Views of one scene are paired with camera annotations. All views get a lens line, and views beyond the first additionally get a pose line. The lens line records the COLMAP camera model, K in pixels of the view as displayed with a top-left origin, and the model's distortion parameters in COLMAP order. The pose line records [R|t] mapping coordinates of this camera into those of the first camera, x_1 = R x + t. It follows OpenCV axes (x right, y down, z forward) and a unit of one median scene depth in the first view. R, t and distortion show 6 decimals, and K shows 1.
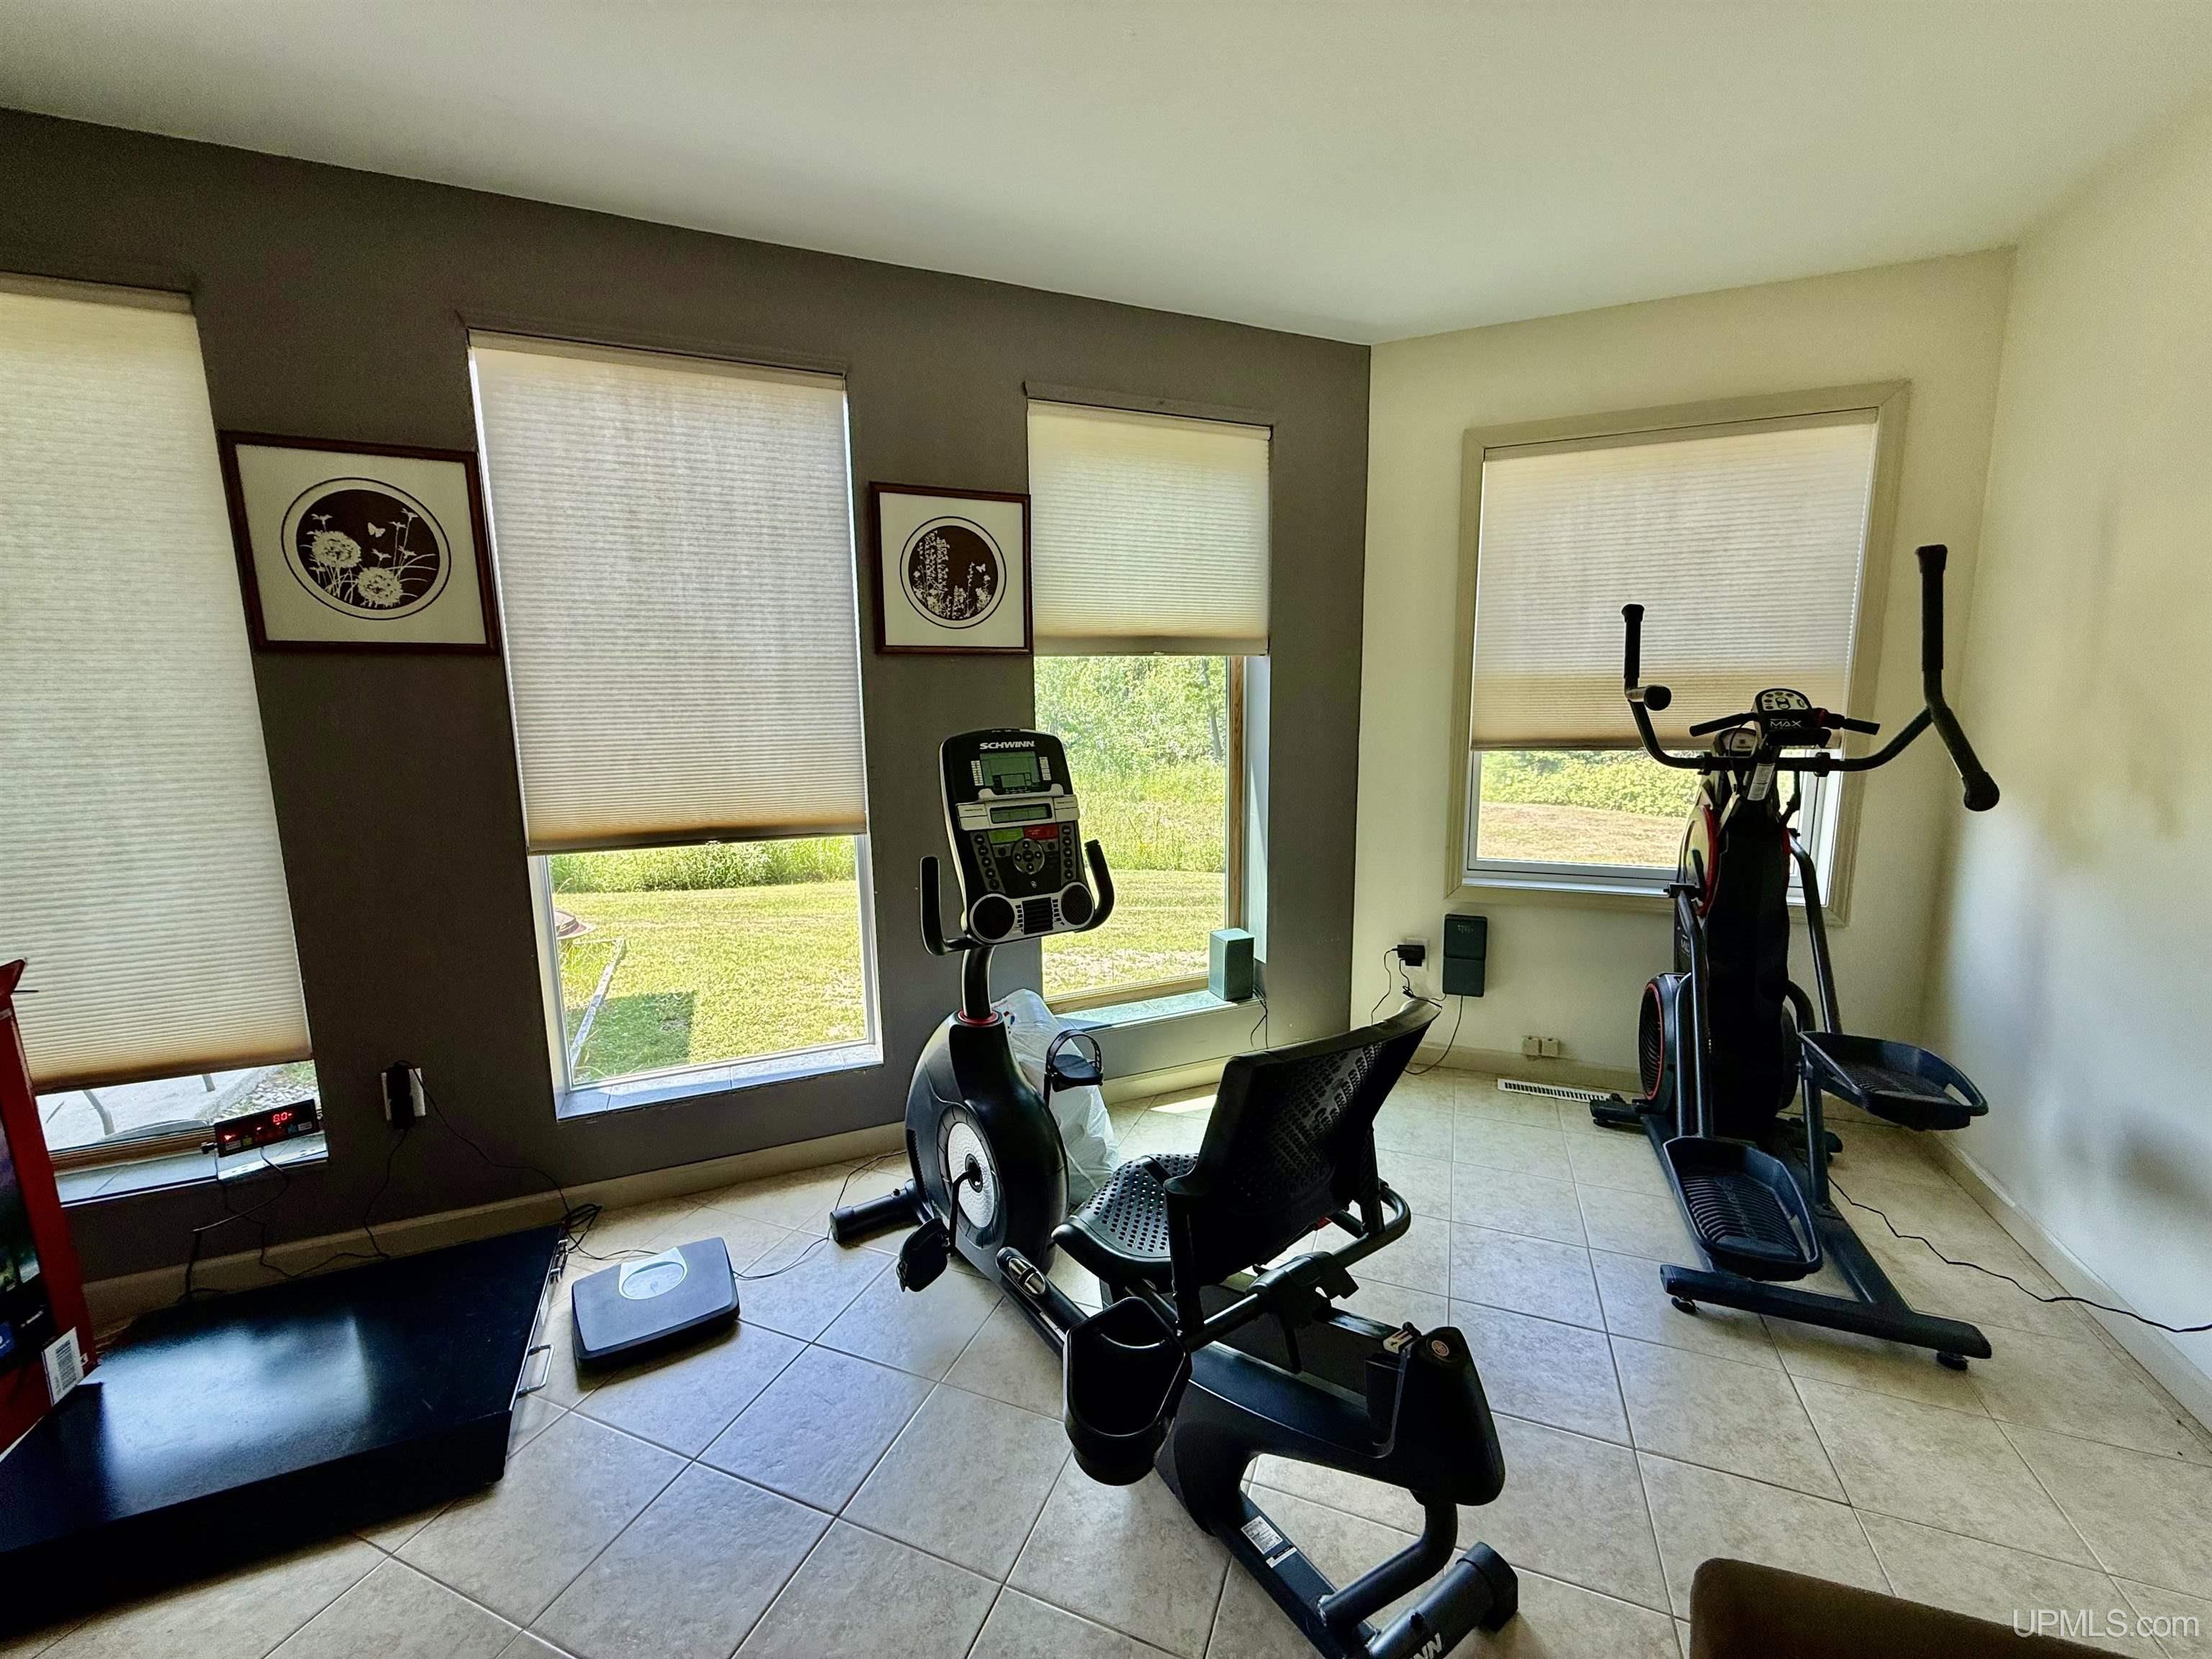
lens RADIAL K [[882.8, 0, 1097.6], [0, 882.8, 830.6], [0, 0, 1]] dist [0.000518, -0.000448]
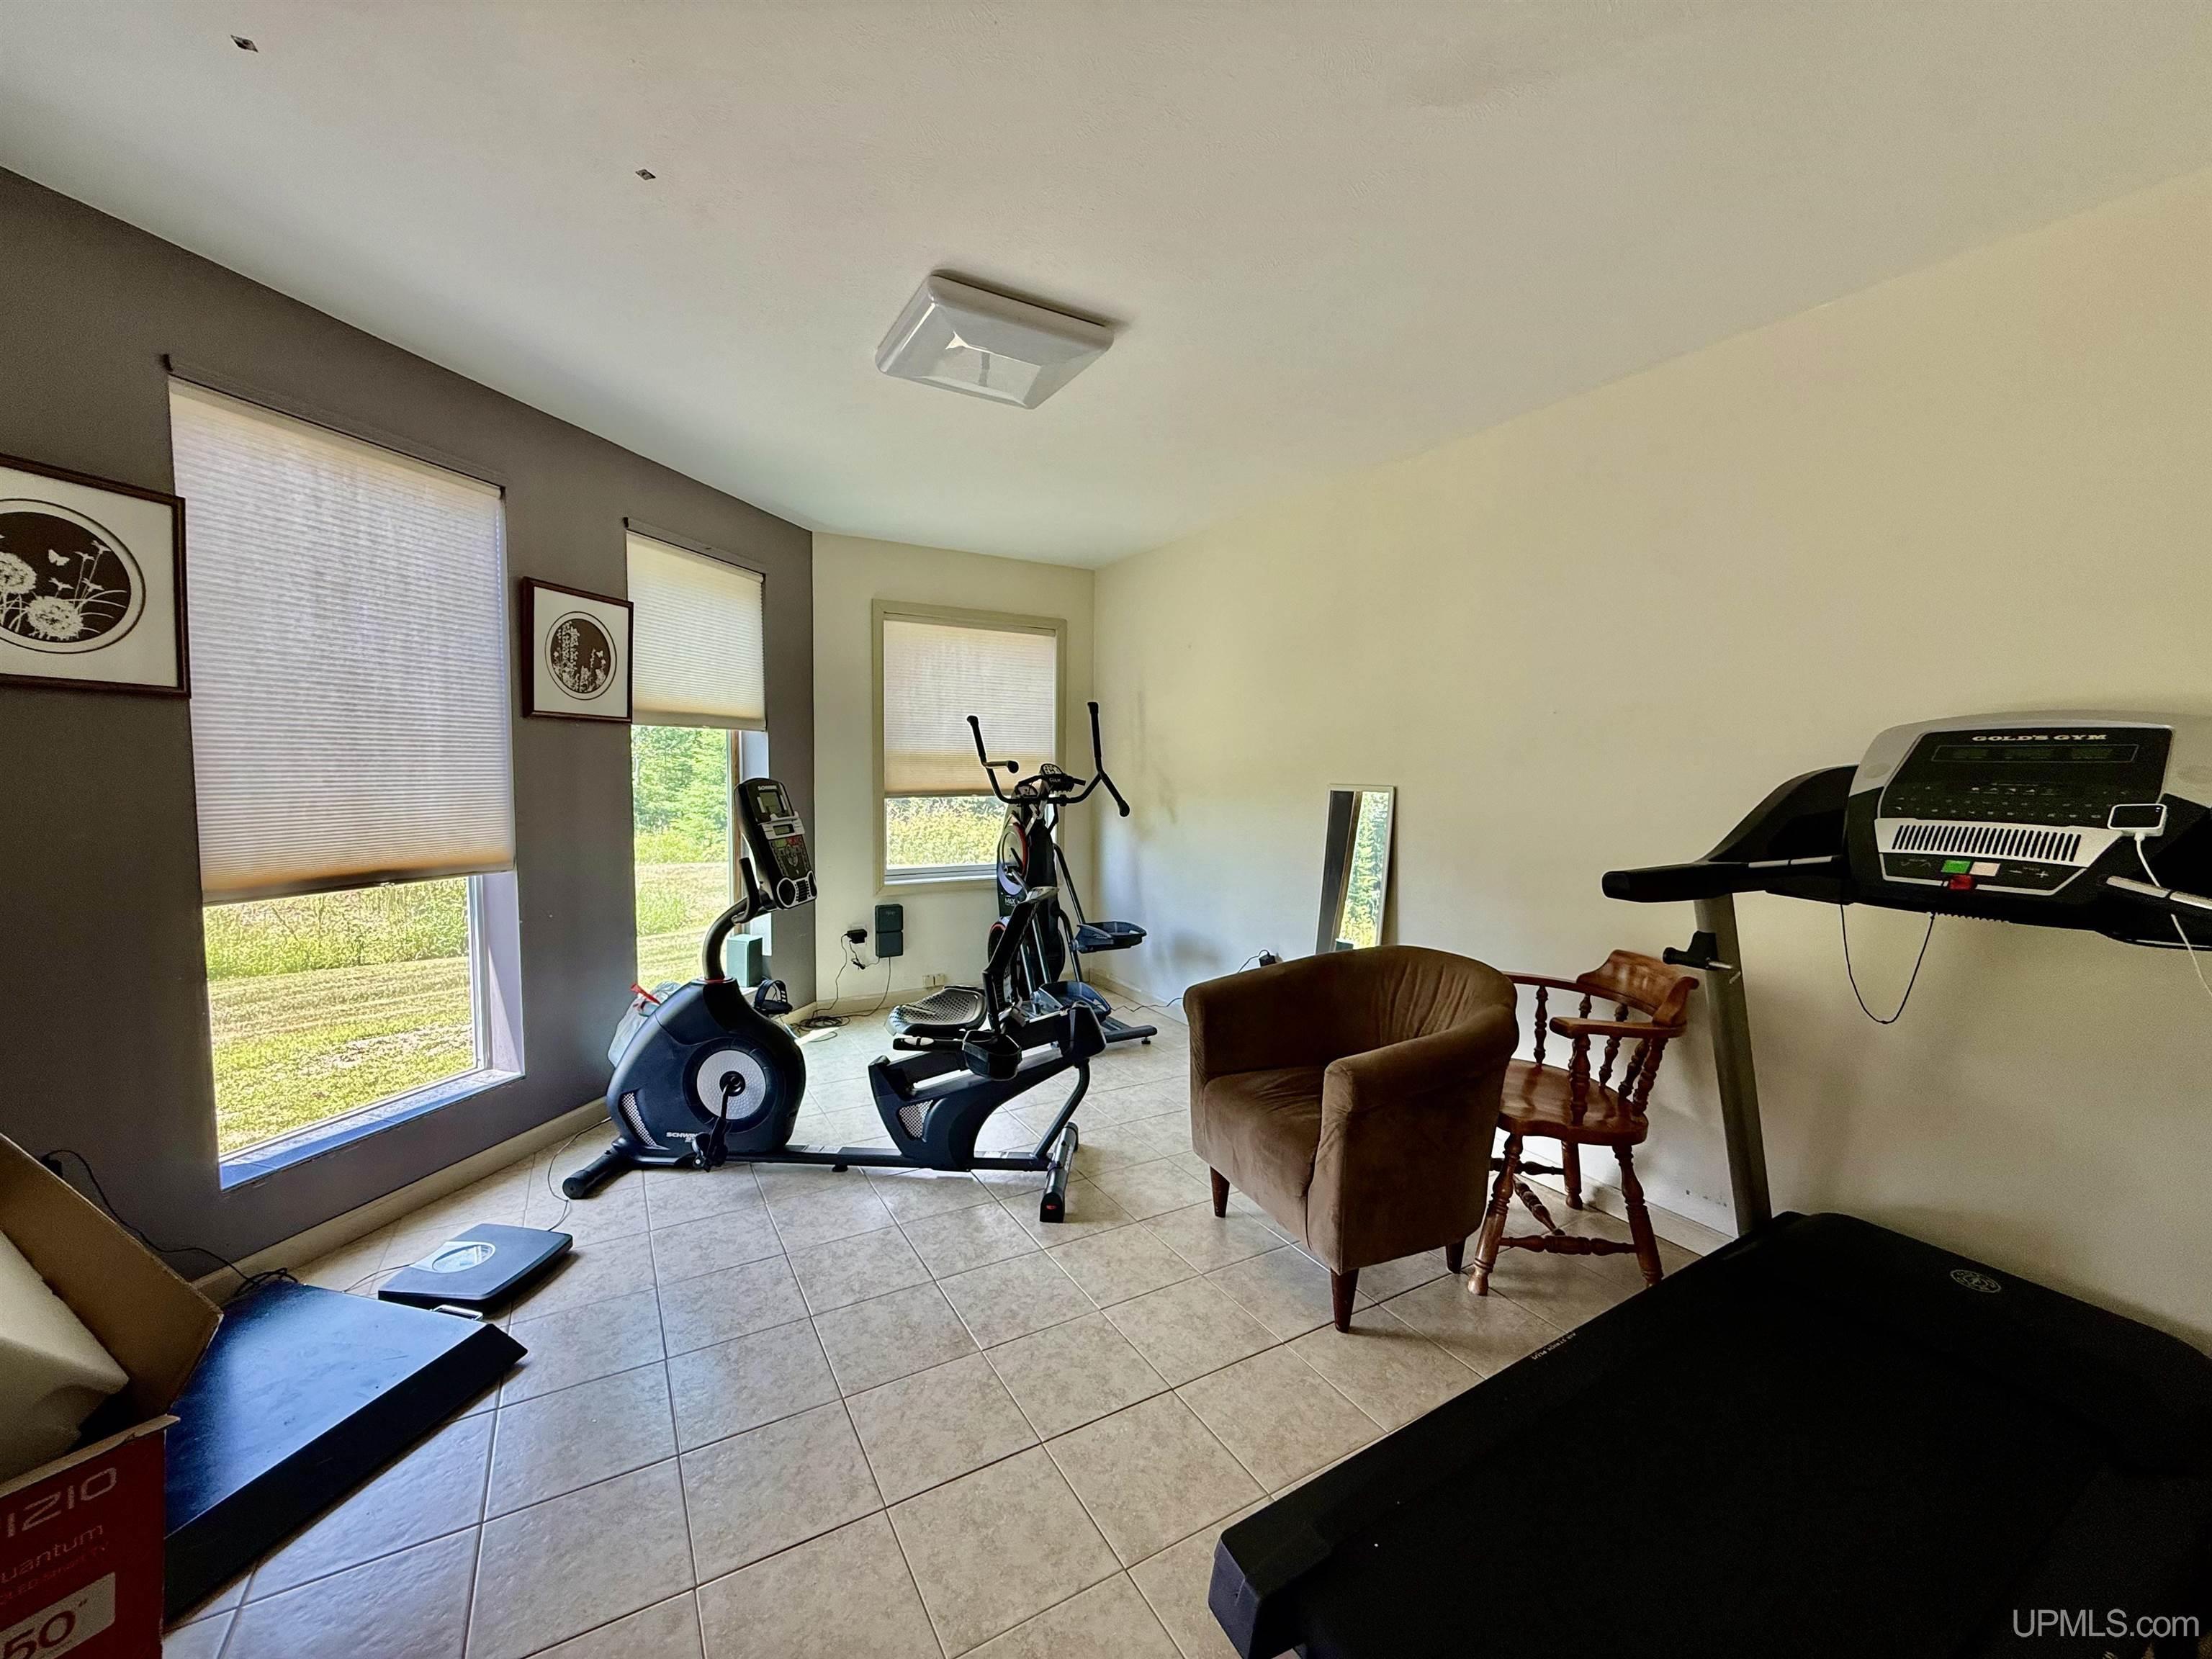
lens RADIAL K [[882.8, 0, 1097.6], [0, 882.8, 830.6], [0, 0, 1]] dist [0.000518, -0.000448]
pose [[0.618157, -0.036138, 0.785224, -0.751255], [0.096282, 0.994902, -0.030009, 0.065008], [-0.780136, 0.094153, 0.618484, -0.336991]]
